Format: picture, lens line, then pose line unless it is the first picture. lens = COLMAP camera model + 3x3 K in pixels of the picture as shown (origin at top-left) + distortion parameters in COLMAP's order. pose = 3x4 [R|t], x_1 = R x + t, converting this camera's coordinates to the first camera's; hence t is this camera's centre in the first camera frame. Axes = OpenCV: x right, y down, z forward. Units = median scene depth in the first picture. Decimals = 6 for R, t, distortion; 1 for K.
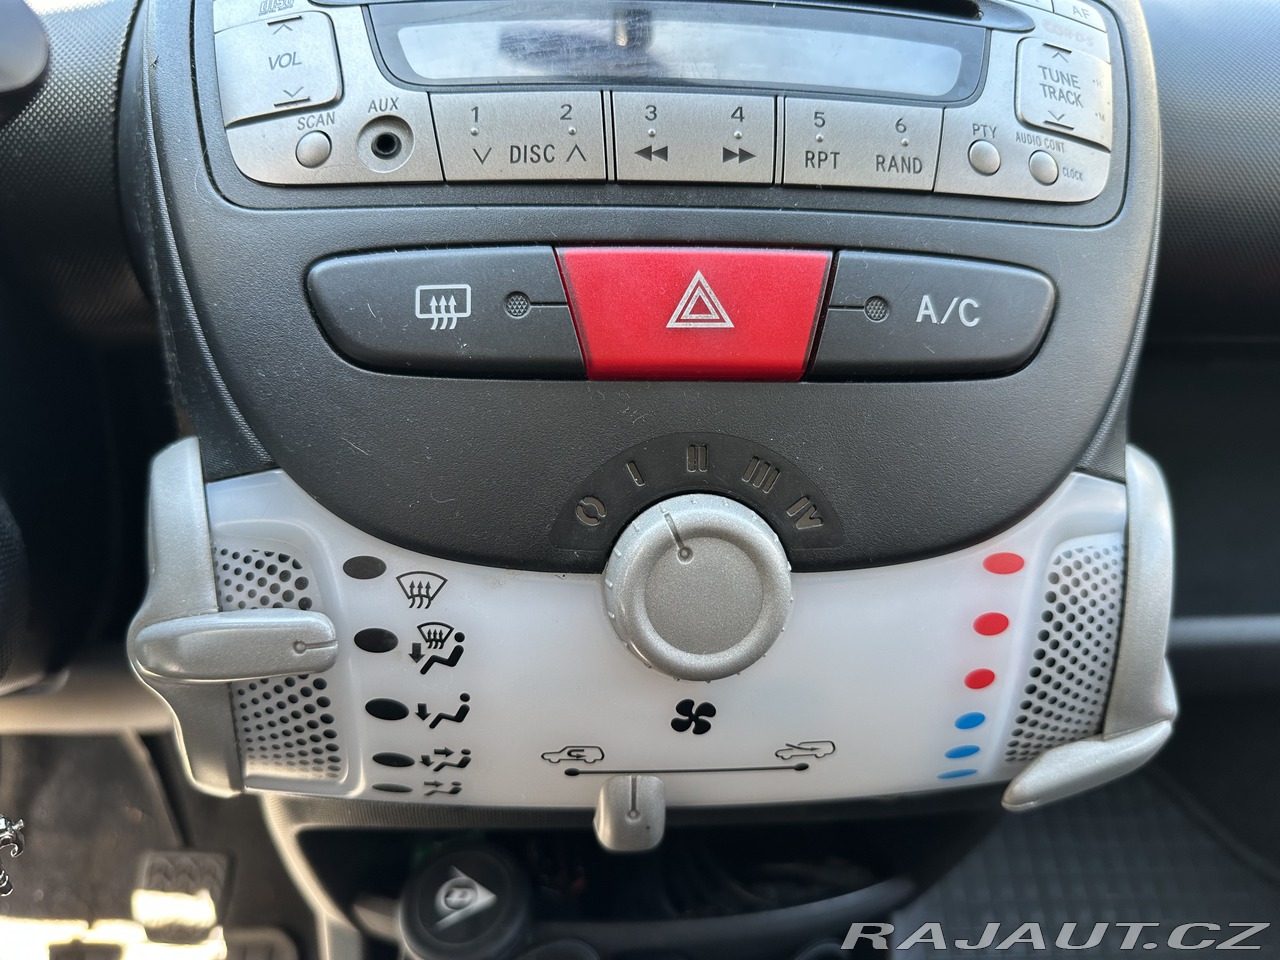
lens RADIAL K [[882.4, 0, 625.7], [0, 882.4, 481.6], [0, 0, 1]] dist [0.048870, -0.133656]
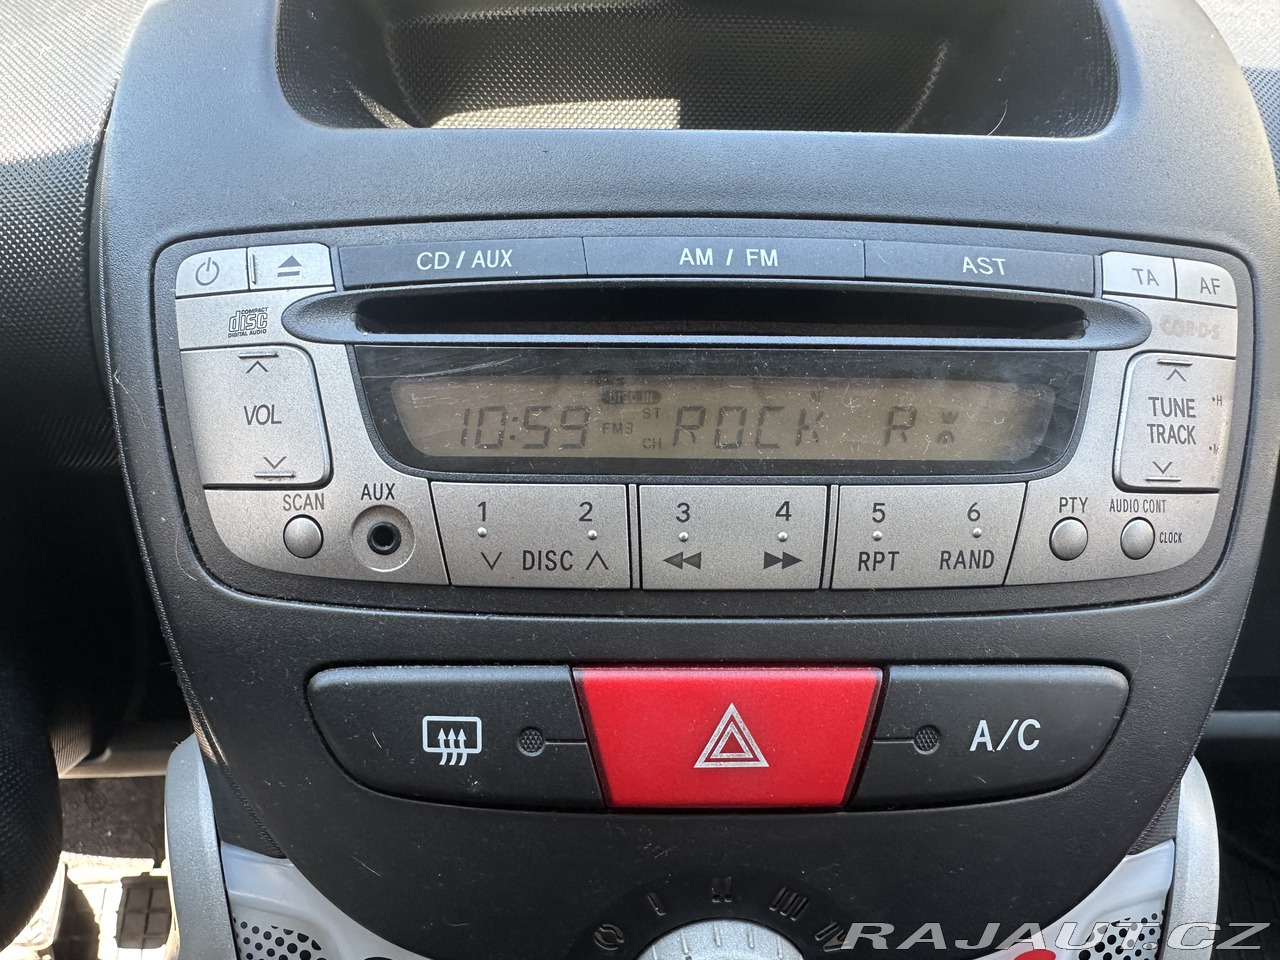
lens RADIAL K [[856.3, 0, 620.8], [0, 856.3, 536.6], [0, 0, 1]] dist [-0.001201, -0.005975]
pose [[0.999273, 0.016642, -0.034304, -0.003530], [-0.008850, 0.976381, 0.215875, -0.573649], [0.037087, -0.215415, 0.975818, 0.174231]]
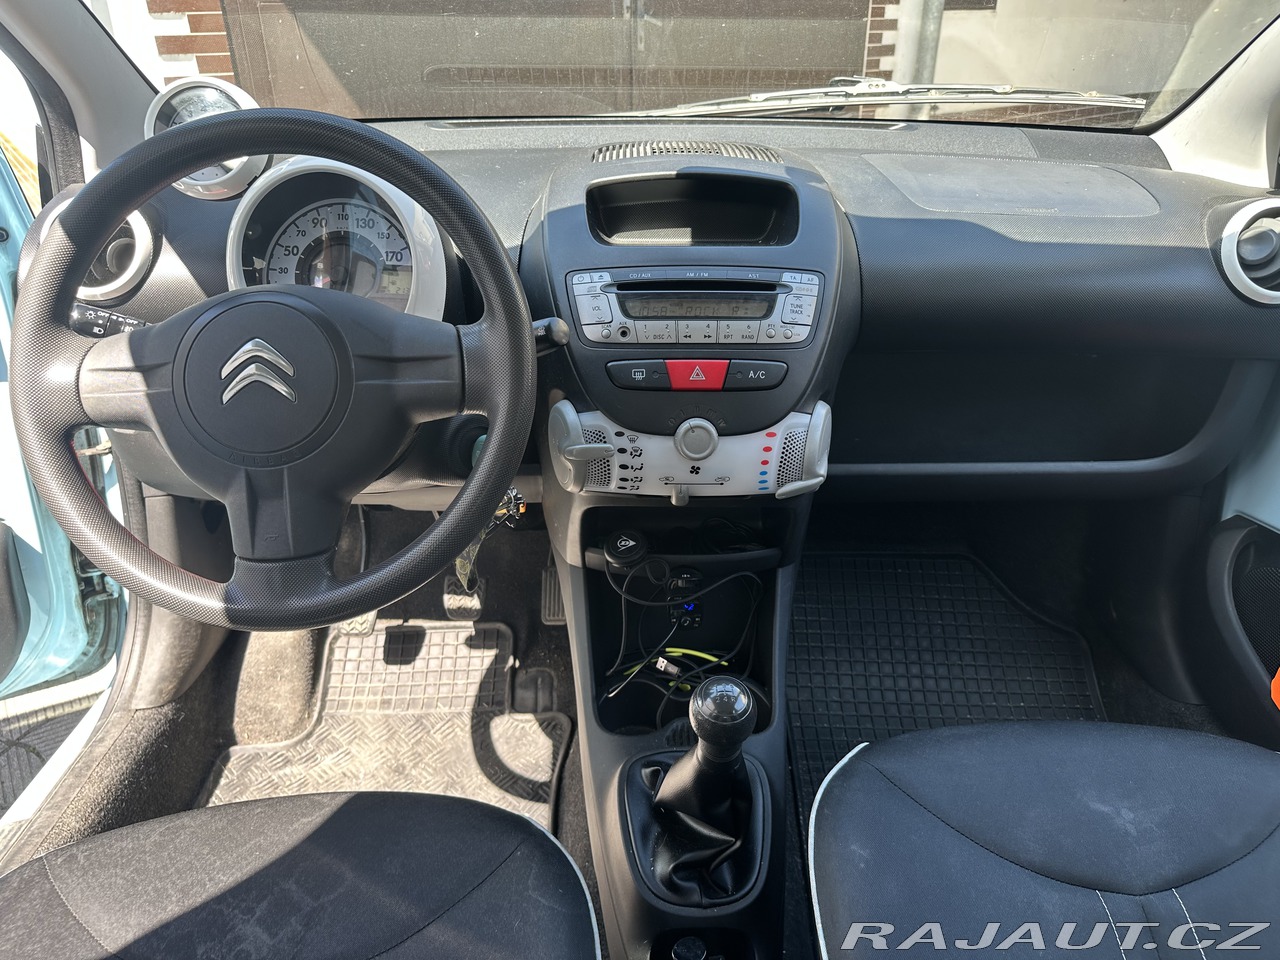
lens RADIAL K [[882.4, 0, 625.7], [0, 882.4, 481.6], [0, 0, 1]] dist [0.048870, -0.133656]
pose [[0.997593, 0.013862, -0.067940, 0.033192], [-0.004914, 0.991482, 0.130149, -0.230974], [0.069165, -0.129501, 0.989164, -3.251085]]
